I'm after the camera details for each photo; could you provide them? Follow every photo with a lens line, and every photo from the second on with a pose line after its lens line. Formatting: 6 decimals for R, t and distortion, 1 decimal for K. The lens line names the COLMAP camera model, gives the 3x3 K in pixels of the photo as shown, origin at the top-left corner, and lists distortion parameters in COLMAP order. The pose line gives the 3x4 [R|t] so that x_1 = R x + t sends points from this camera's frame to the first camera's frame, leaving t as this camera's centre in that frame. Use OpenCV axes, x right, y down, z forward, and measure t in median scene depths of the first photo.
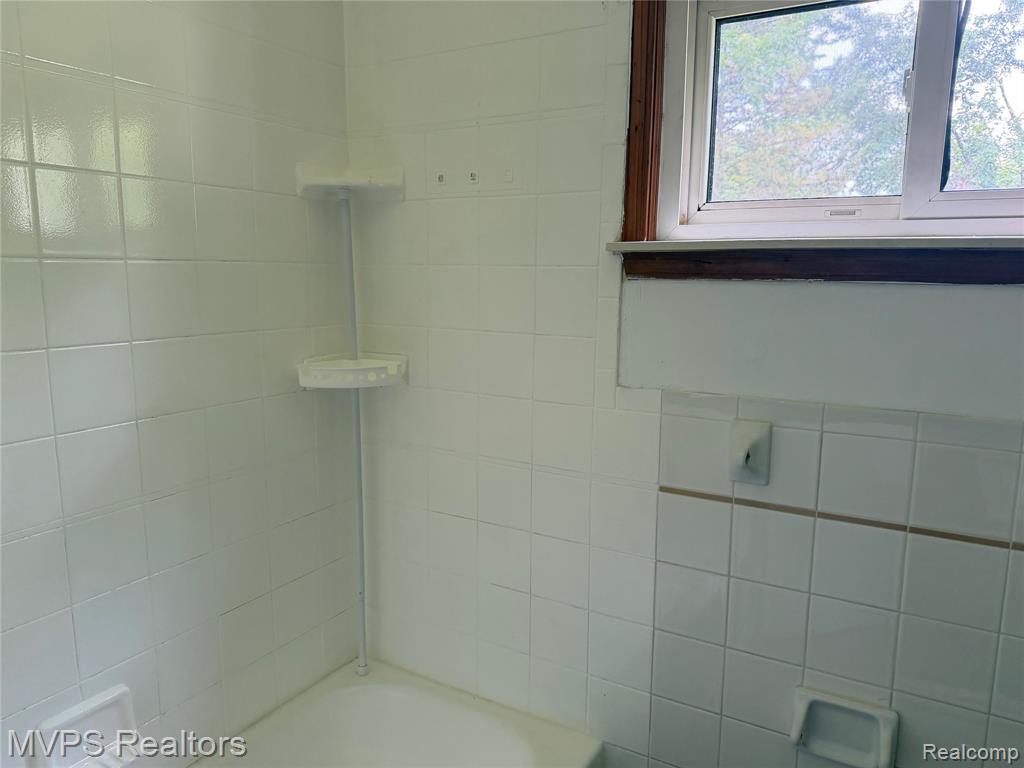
lens RADIAL K [[714.5, 0, 513.8], [0, 714.5, 390.1], [0, 0, 1]] dist [0.073631, -0.100200]
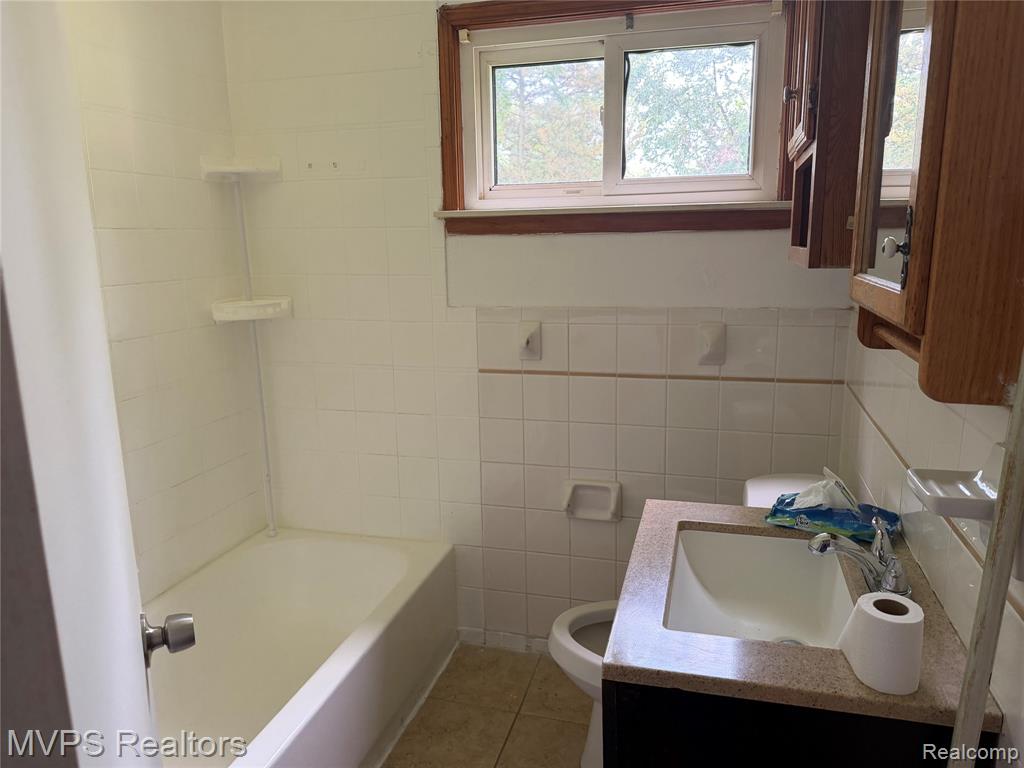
lens RADIAL K [[714.5, 0, 521.1], [0, 714.5, 379.8], [0, 0, 1]] dist [0.073631, -0.100200]
pose [[0.967154, -0.073385, 0.243368, -0.083536], [0.065488, 0.997035, 0.040394, 0.097579], [-0.245611, -0.023130, 0.969093, -0.512261]]
